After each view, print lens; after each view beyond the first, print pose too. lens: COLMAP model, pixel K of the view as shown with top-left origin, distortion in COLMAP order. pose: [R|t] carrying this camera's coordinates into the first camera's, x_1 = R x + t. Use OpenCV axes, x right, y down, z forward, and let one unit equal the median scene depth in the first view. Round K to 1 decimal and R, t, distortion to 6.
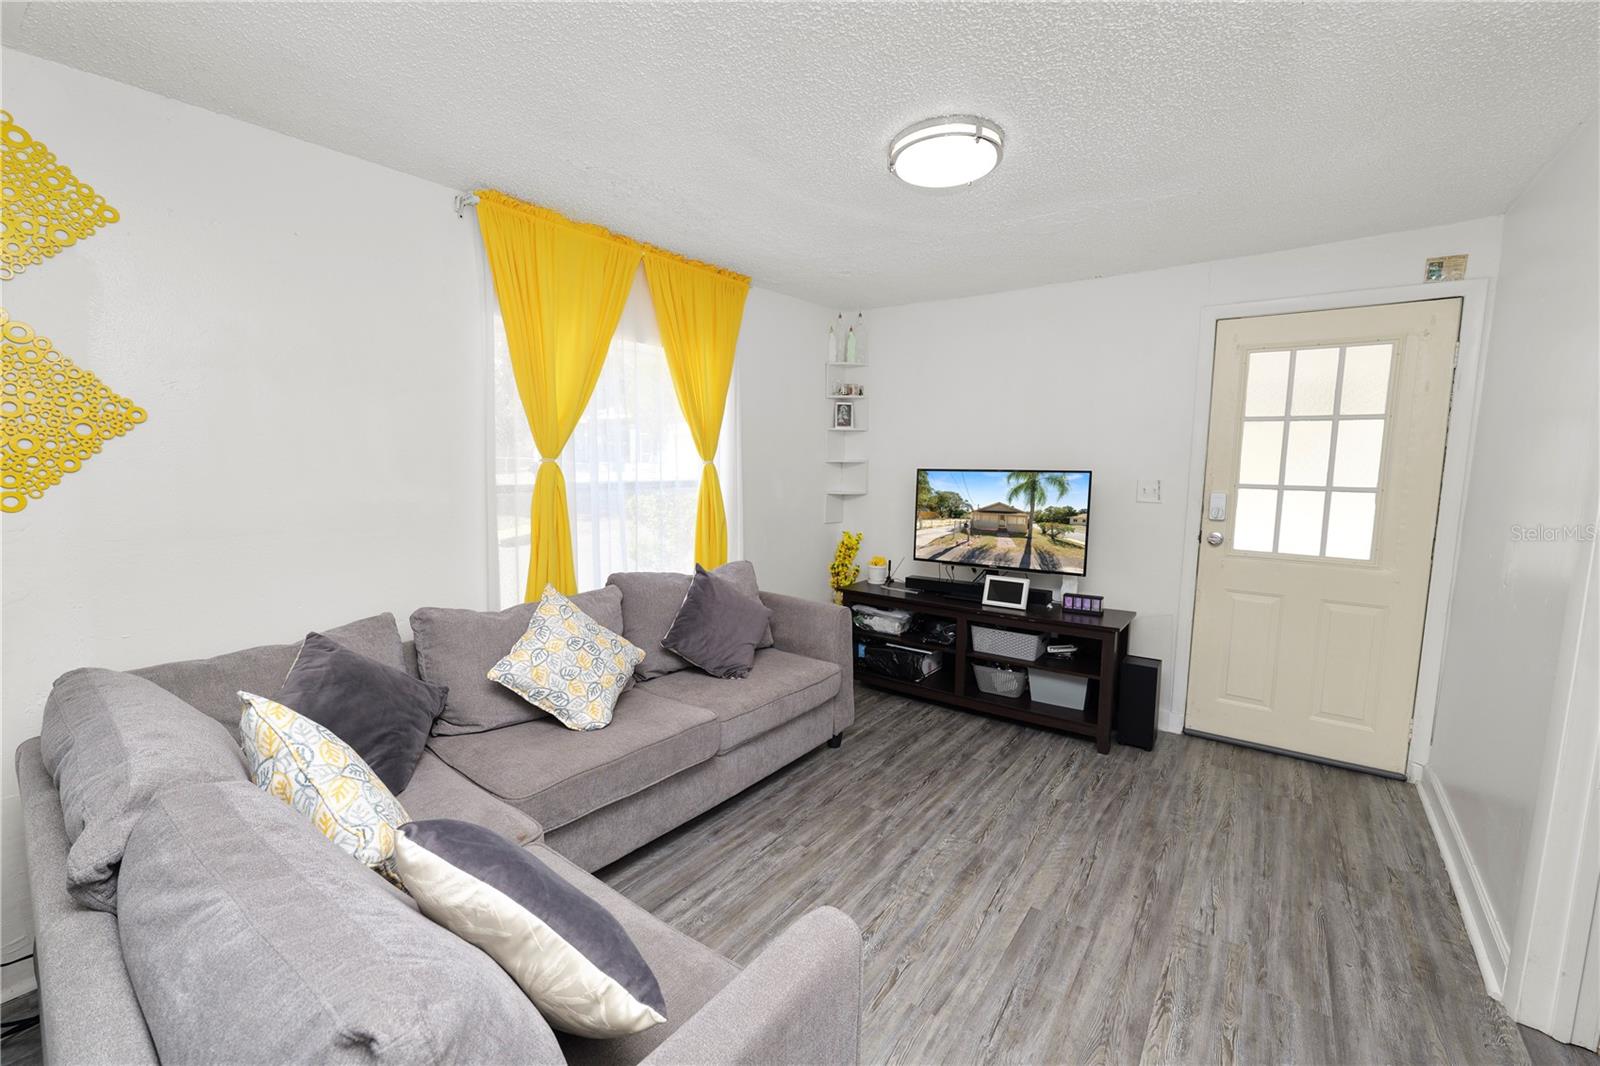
lens RADIAL K [[644.0, 0, 801.0], [0, 644.0, 544.1], [0, 0, 1]] dist [-0.014076, 0.001361]
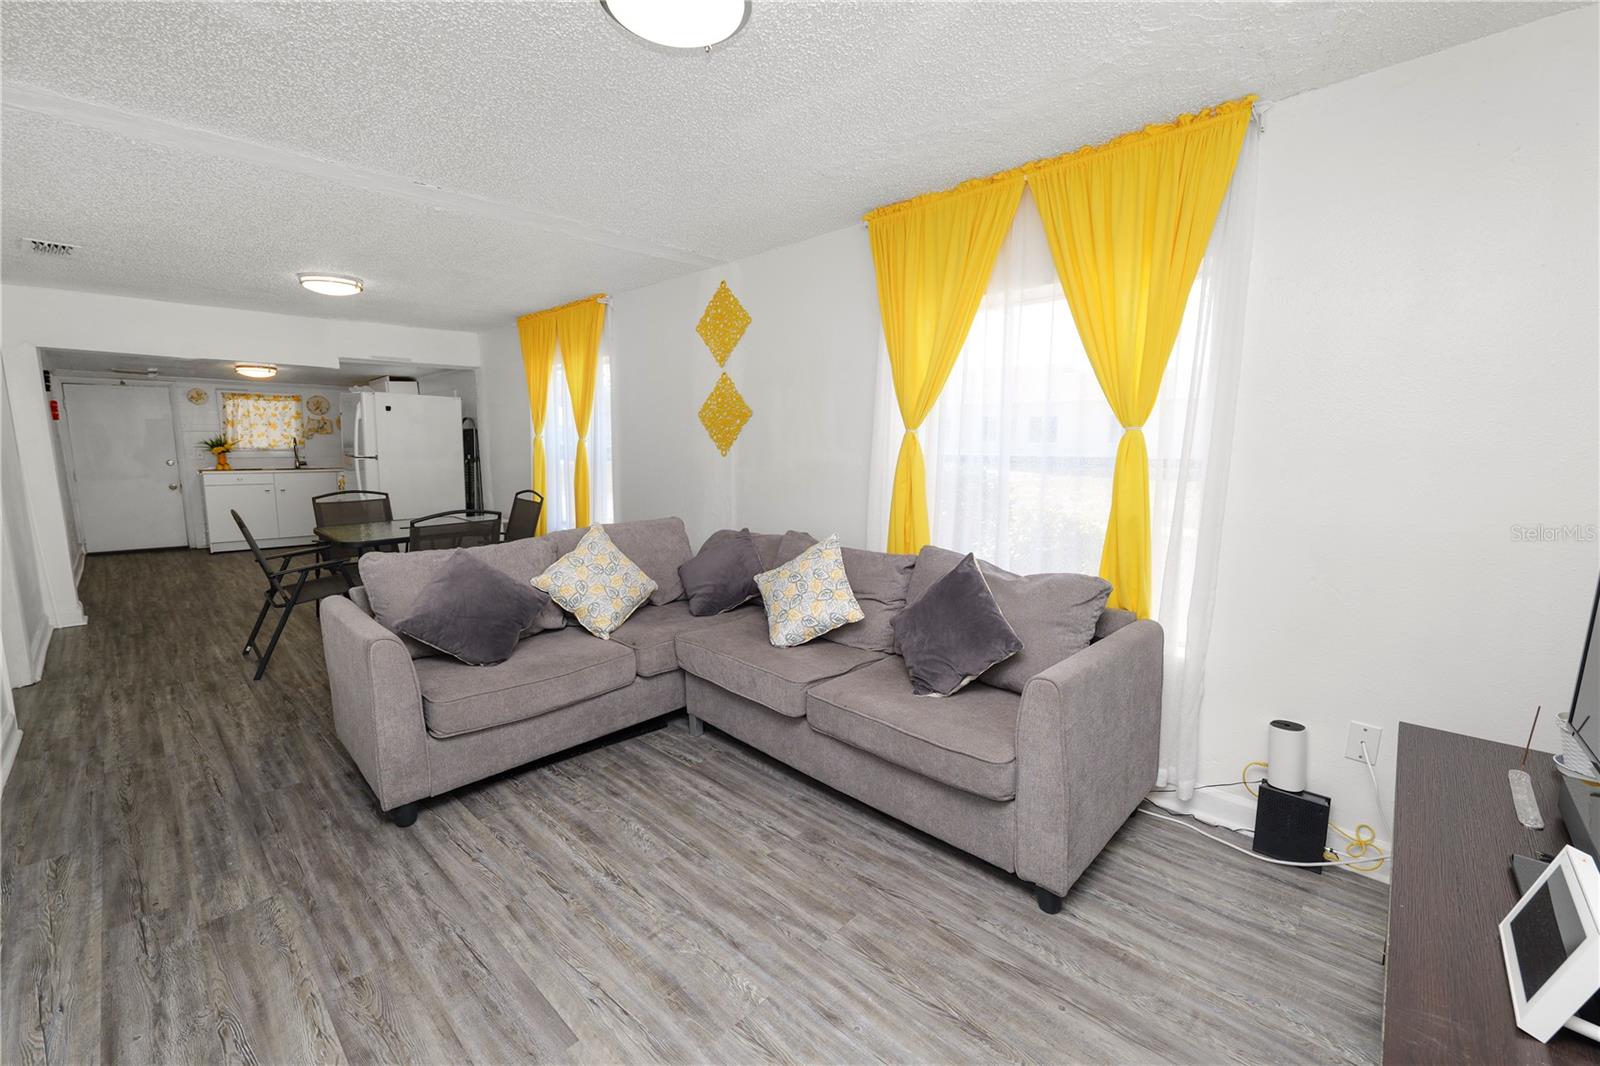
lens RADIAL K [[644.0, 0, 804.4], [0, 644.0, 543.5], [0, 0, 1]] dist [-0.014076, 0.001361]
pose [[-0.105881, 0.145383, -0.983694, 0.614161], [-0.128202, 0.979002, 0.158489, -0.079068], [0.986080, 0.142892, -0.085020, 0.791664]]
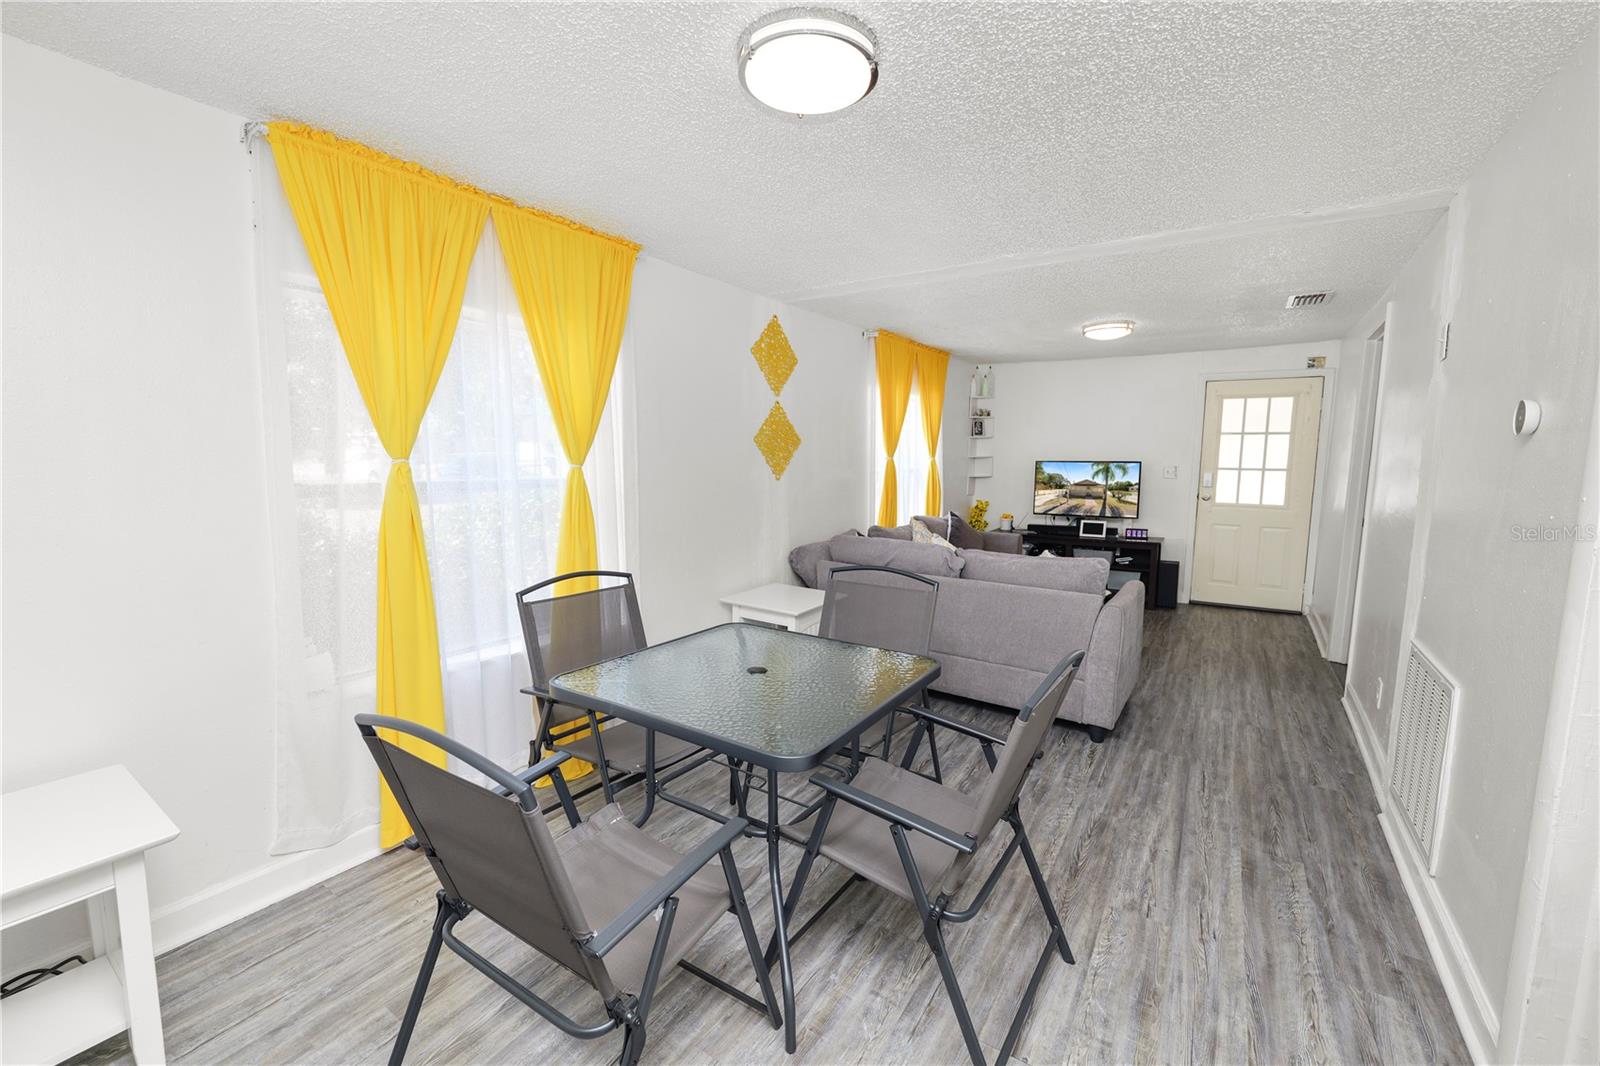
lens RADIAL K [[644.0, 0, 798.0], [0, 644.0, 542.4], [0, 0, 1]] dist [-0.014076, 0.001361]
pose [[0.998341, -0.015472, 0.055455, -0.662118], [0.014951, 0.999840, 0.009791, 0.089635], [-0.055597, -0.008946, 0.998413, -0.820399]]
